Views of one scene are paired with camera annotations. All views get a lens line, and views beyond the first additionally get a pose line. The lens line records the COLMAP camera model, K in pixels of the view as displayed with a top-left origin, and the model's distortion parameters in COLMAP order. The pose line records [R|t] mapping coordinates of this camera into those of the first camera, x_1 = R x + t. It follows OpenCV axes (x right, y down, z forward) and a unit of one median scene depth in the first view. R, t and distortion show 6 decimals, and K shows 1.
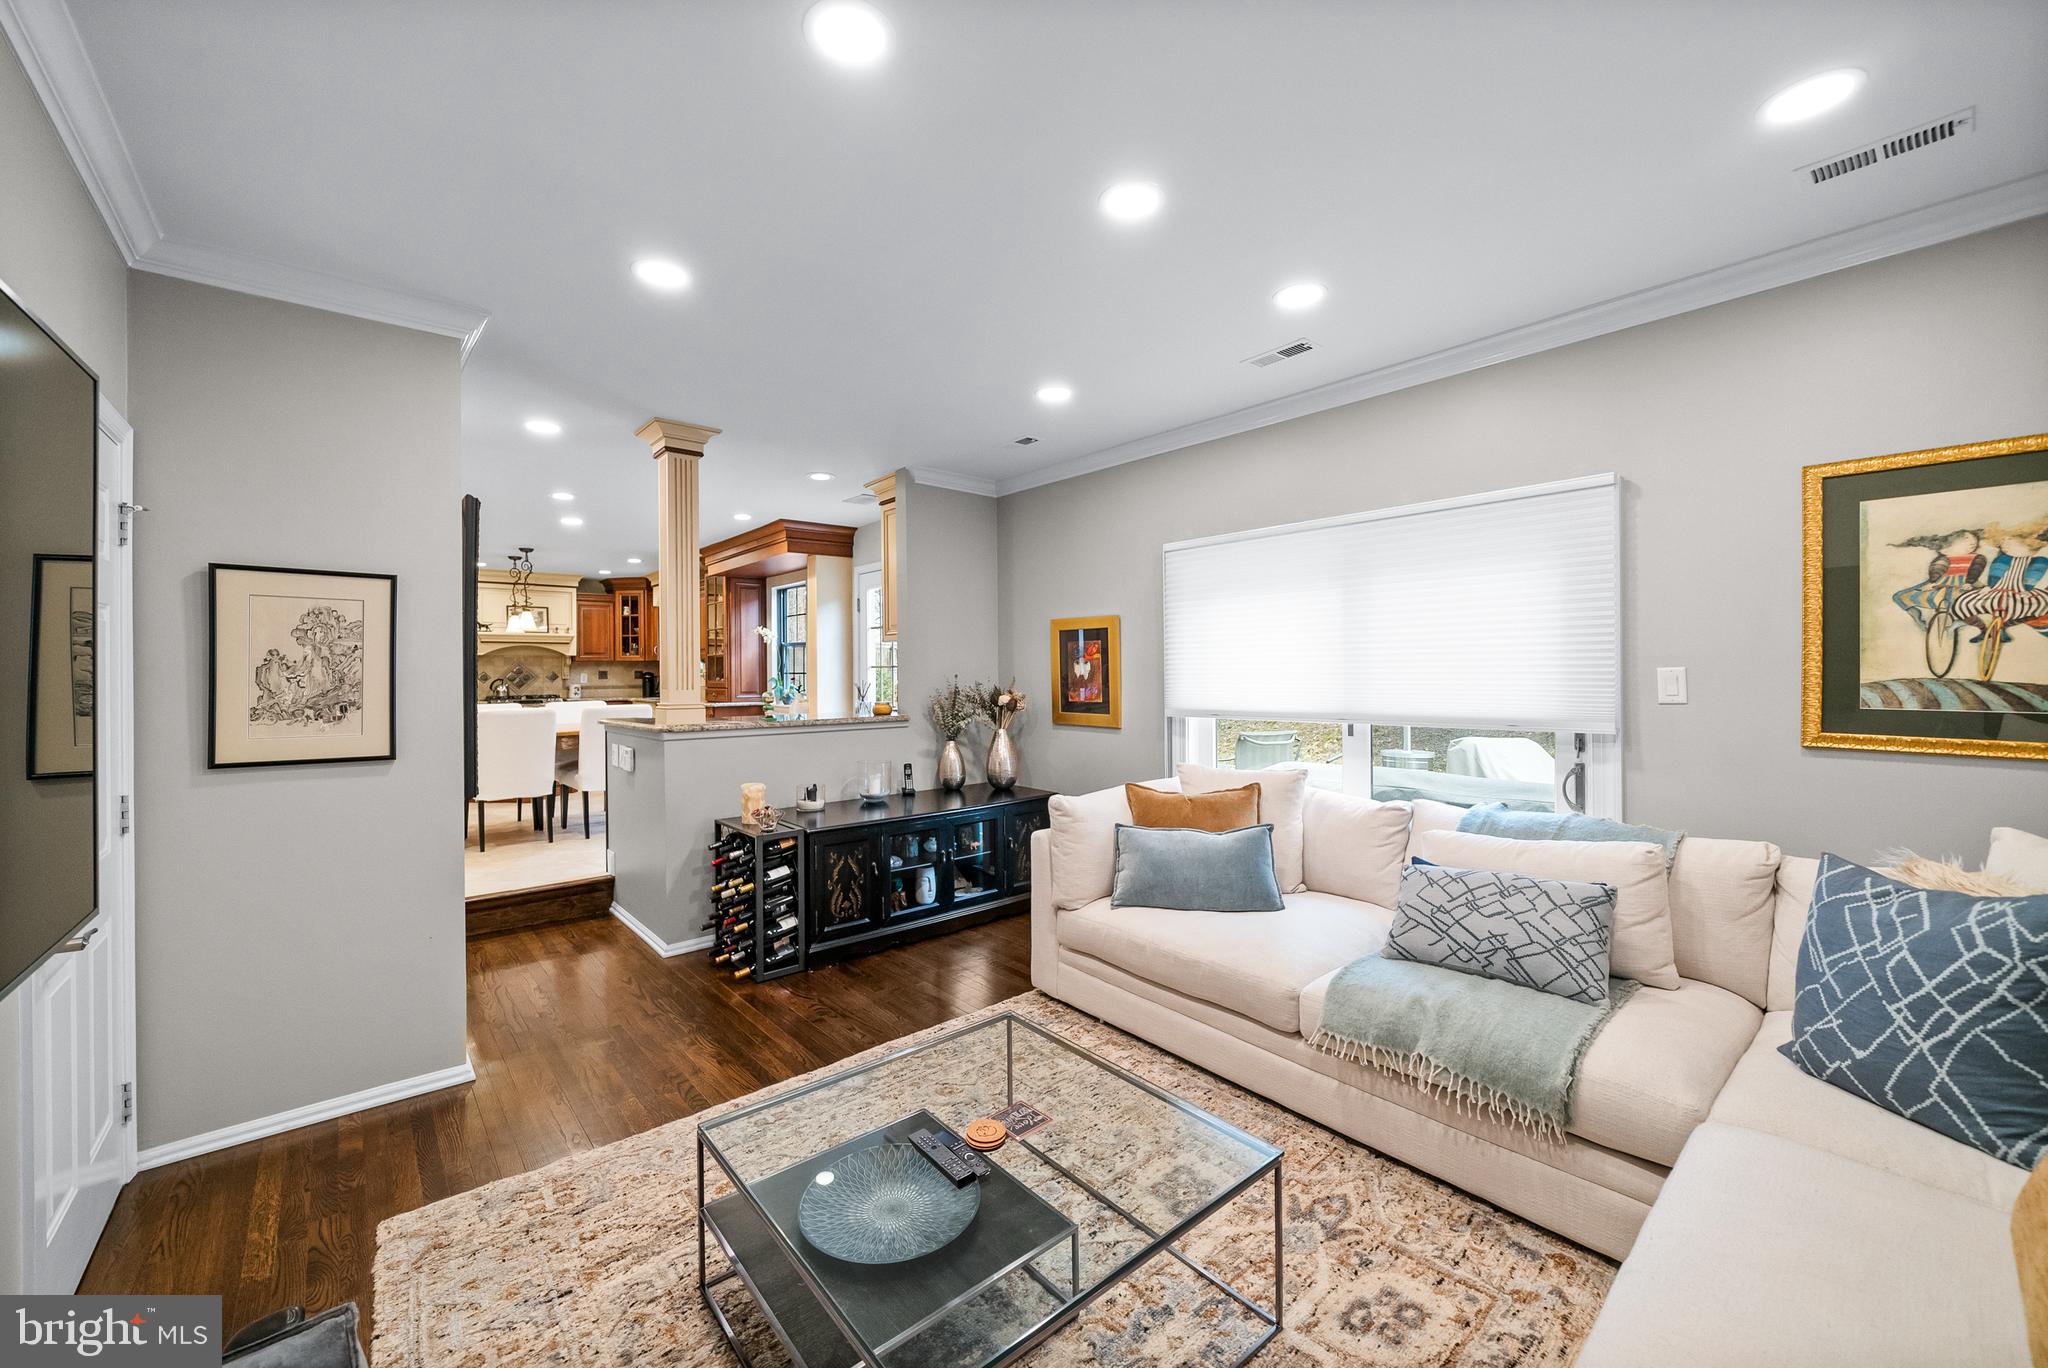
lens RADIAL K [[772.0, 0, 1005.6], [0, 772.0, 666.3], [0, 0, 1]] dist [-0.001079, -0.000009]
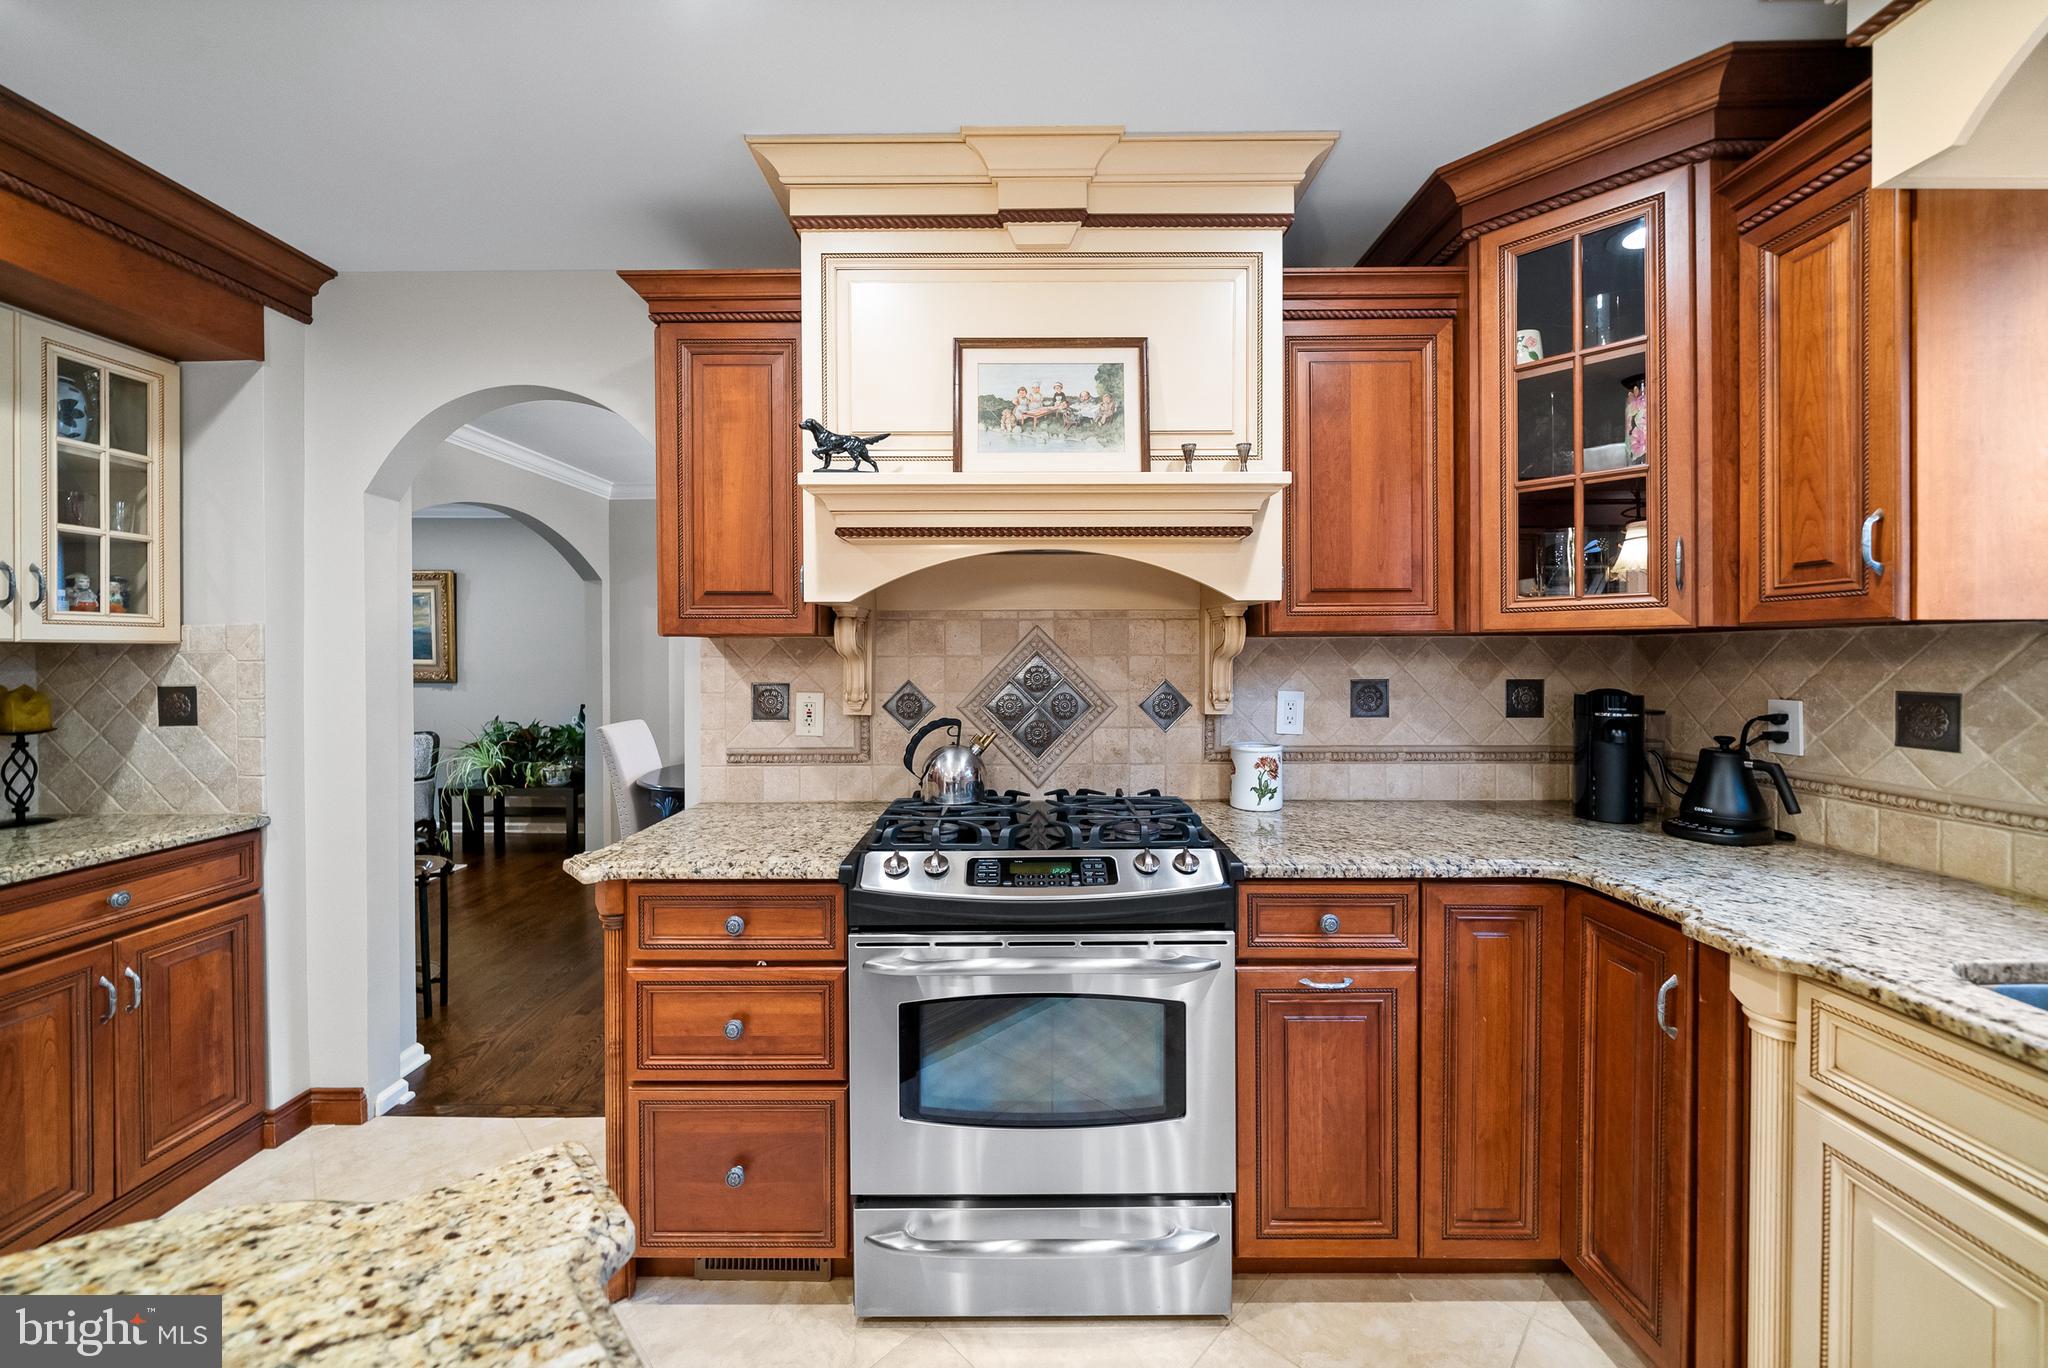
lens RADIAL K [[743.7, 0, 1022.0], [0, 743.7, 655.8], [0, 0, 1]] dist [-0.006932, 0.000757]
pose [[0.759679, 0.005040, -0.650279, -1.076017], [0.000314, 0.999967, 0.008117, -0.005665], [0.650299, -0.006371, 0.759652, 1.820596]]
